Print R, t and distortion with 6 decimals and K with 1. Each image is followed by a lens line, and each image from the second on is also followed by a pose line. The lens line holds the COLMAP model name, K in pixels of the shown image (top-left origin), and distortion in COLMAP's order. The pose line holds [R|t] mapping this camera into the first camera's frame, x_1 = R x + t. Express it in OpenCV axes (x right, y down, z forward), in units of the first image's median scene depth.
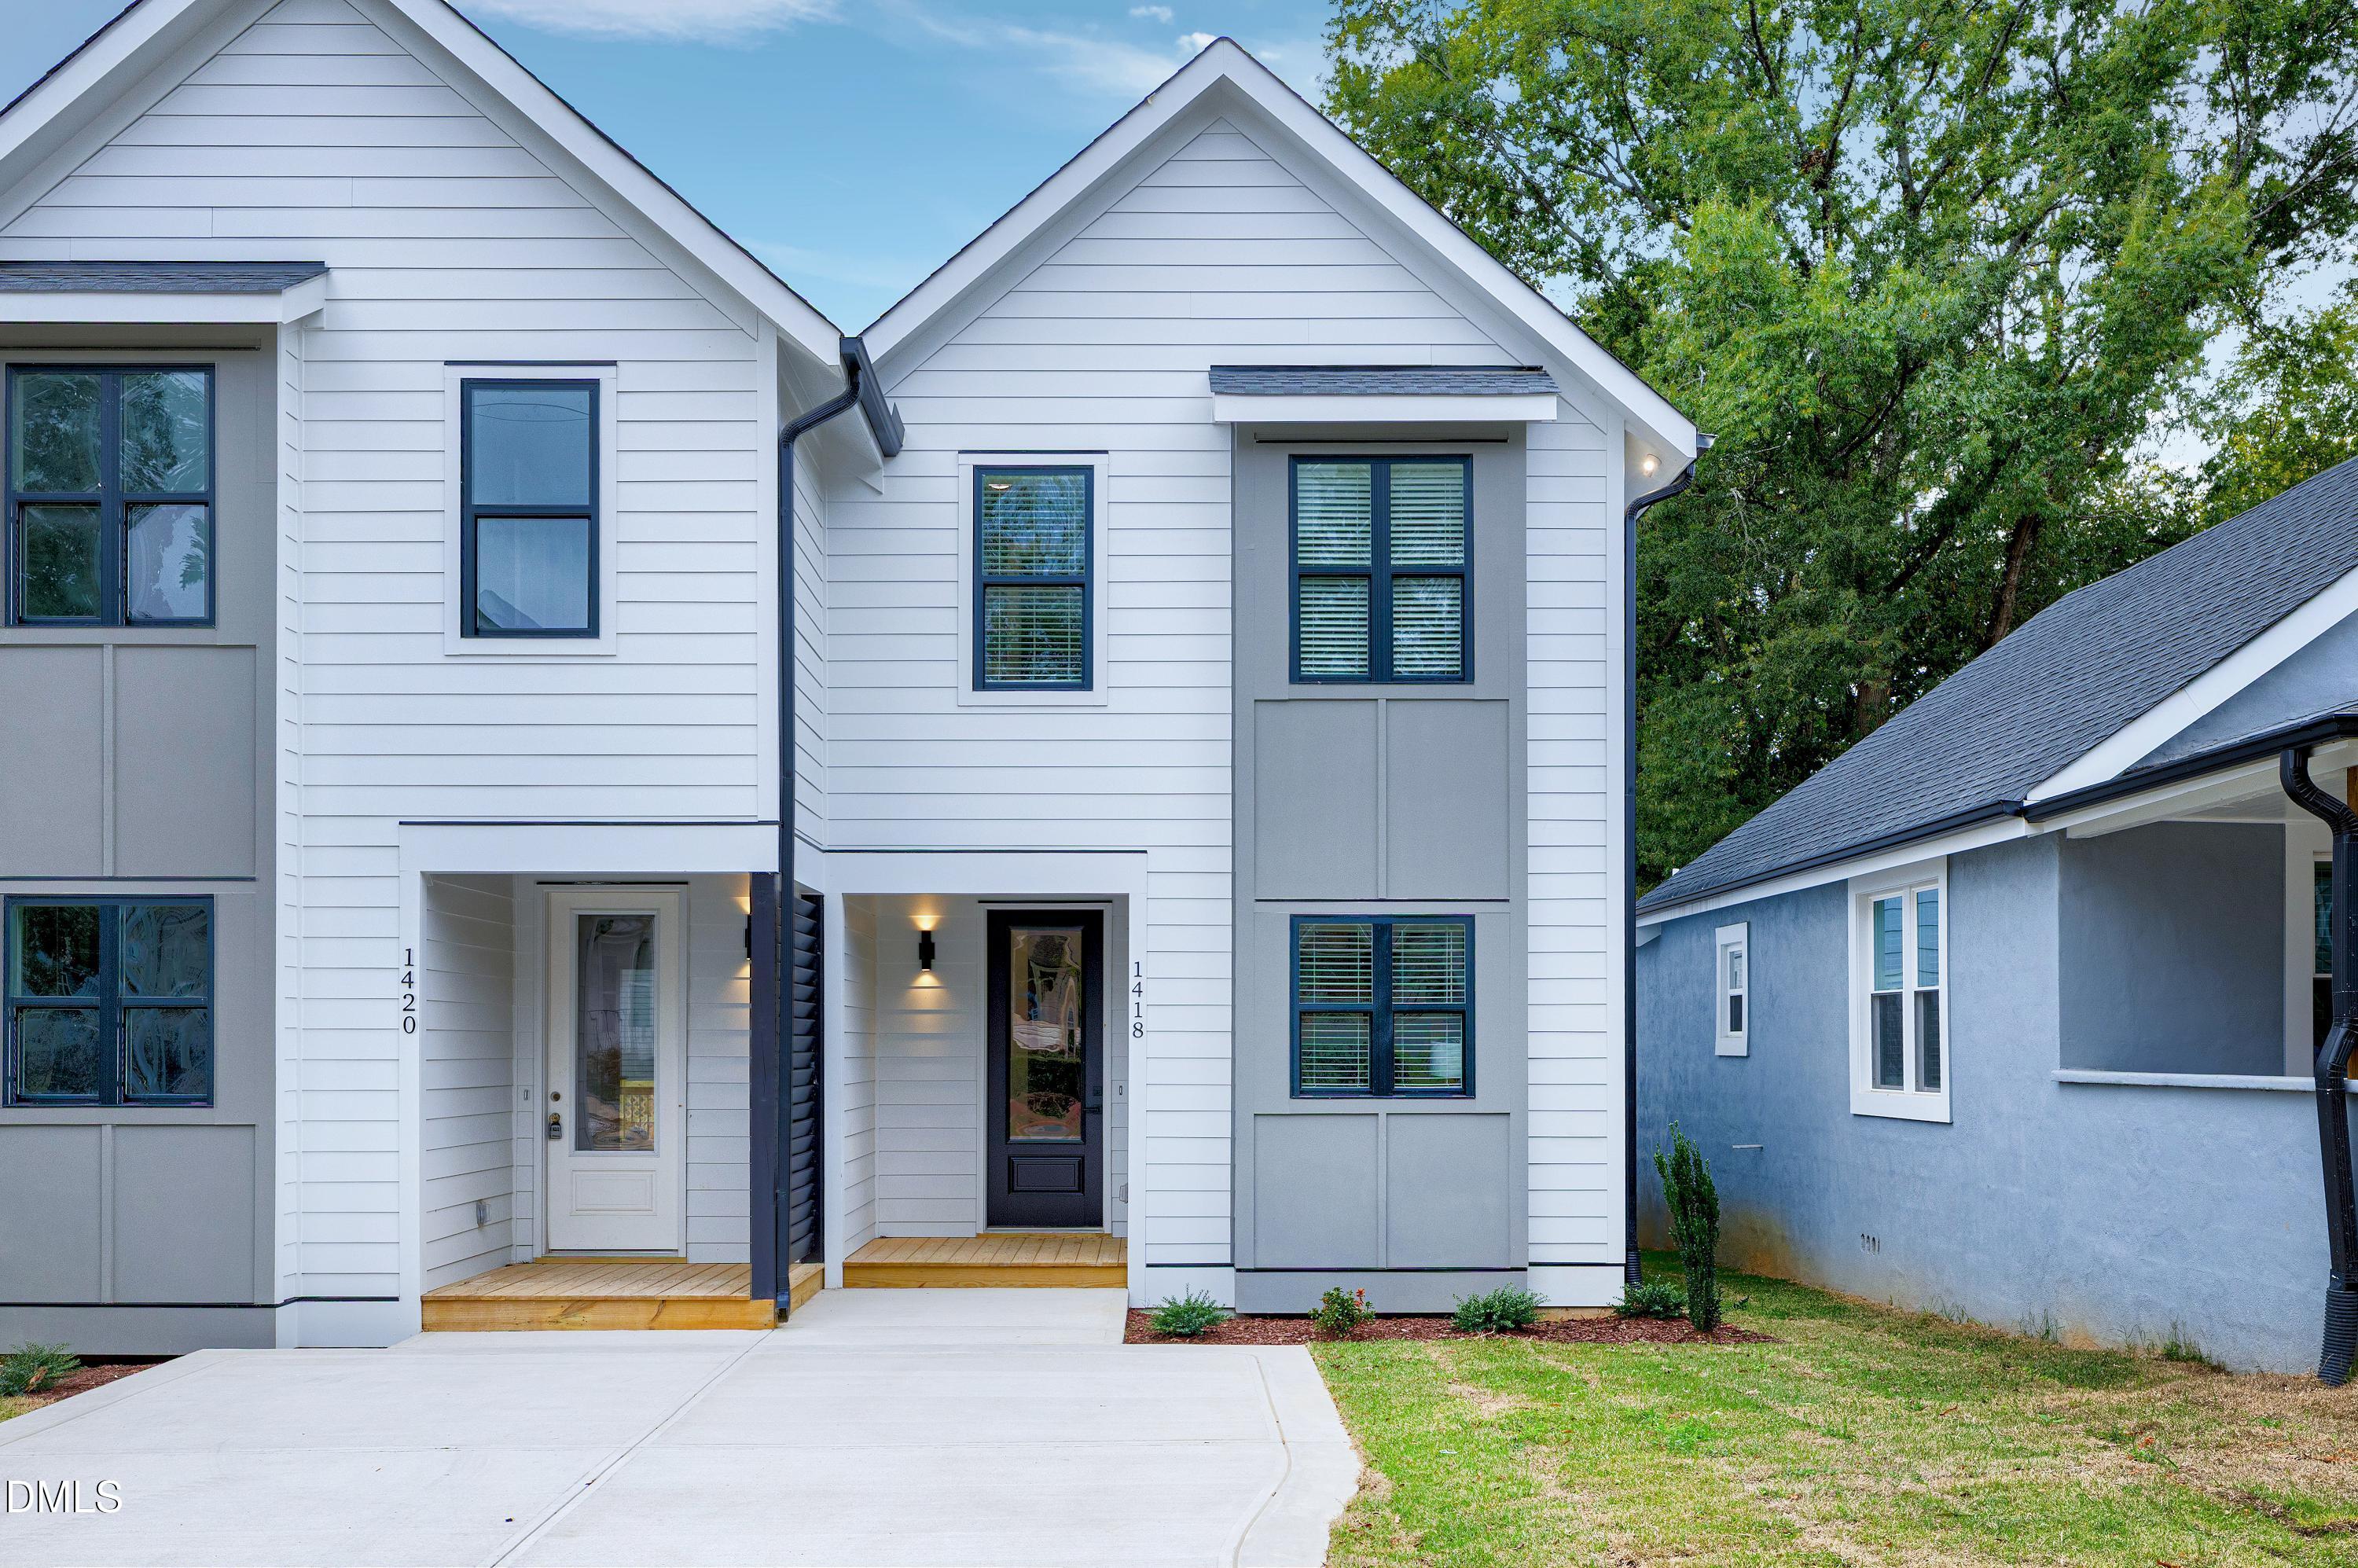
lens RADIAL K [[4224.7, 0, 1179.0], [0, 4224.7, 784.0], [0, 0, 1]] dist [-0.018515, -0.028030]
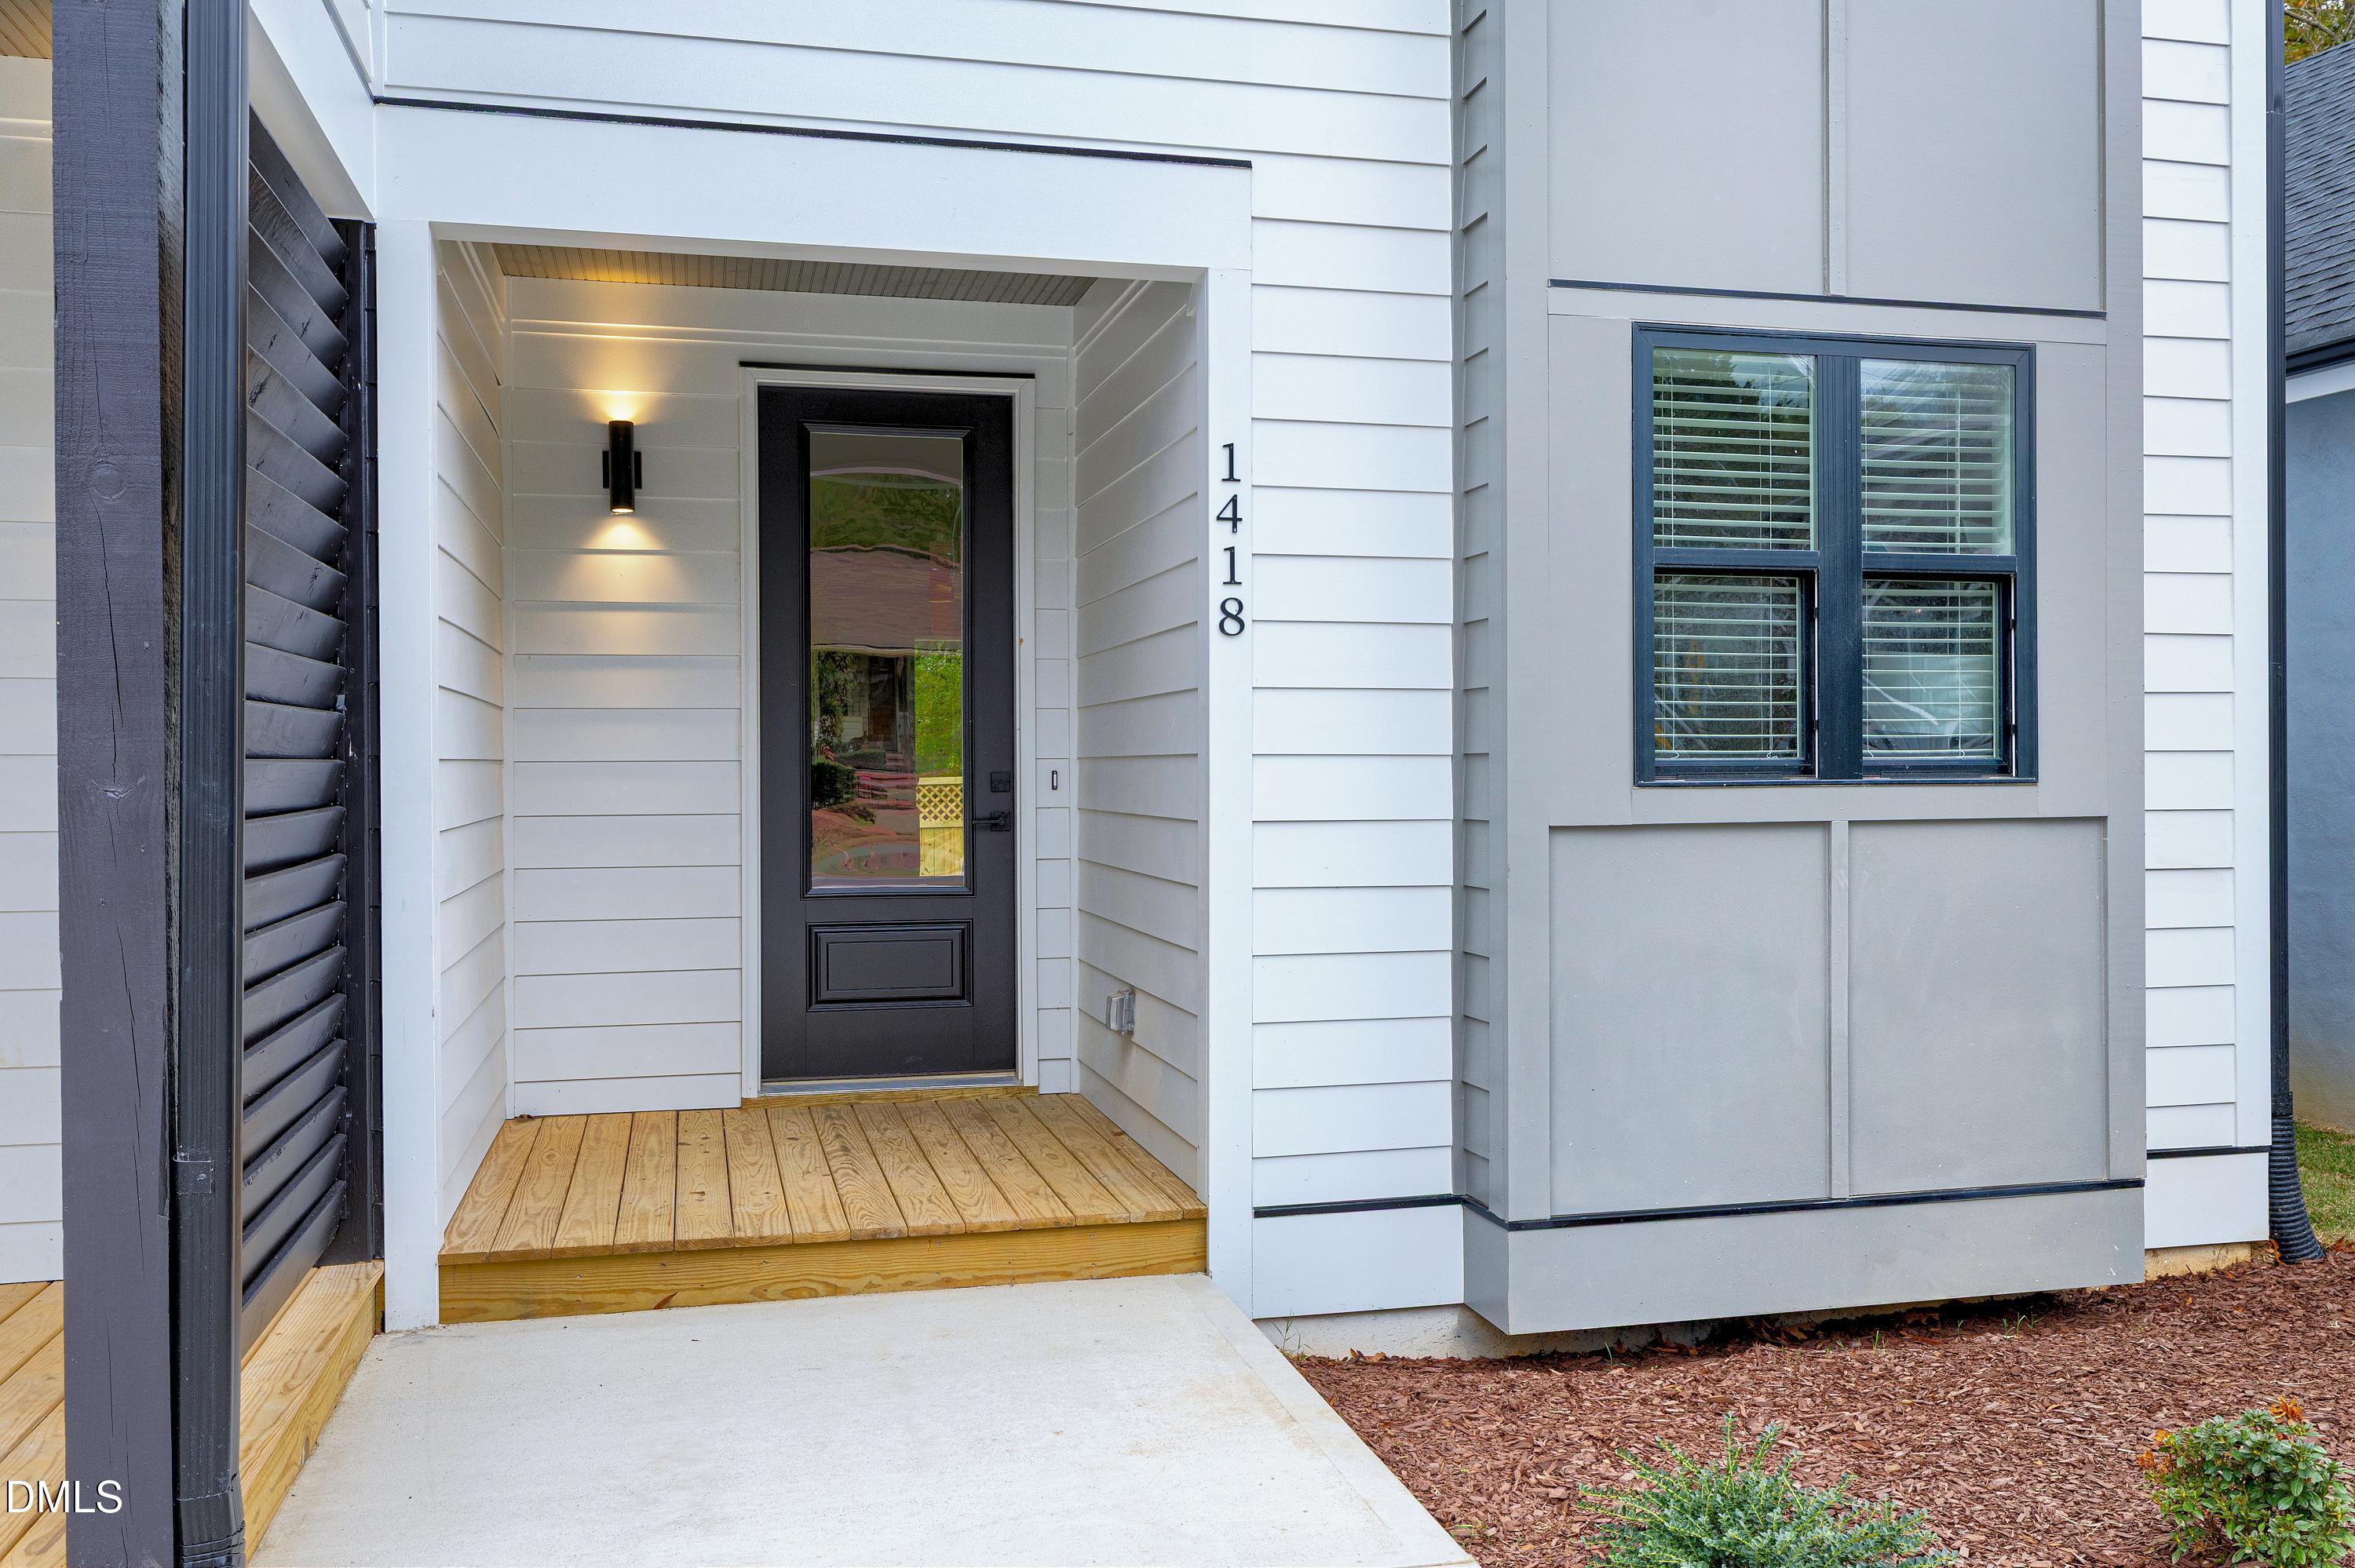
lens RADIAL K [[2063.9, 0, 1176.7], [0, 2063.9, 772.0], [0, 0, 1]] dist [0.004650, -0.000649]
pose [[0.960144, -0.005099, 0.279460, -0.068235], [-0.009523, 0.998656, 0.050942, 0.062931], [-0.279344, -0.051573, 0.958805, 0.817339]]
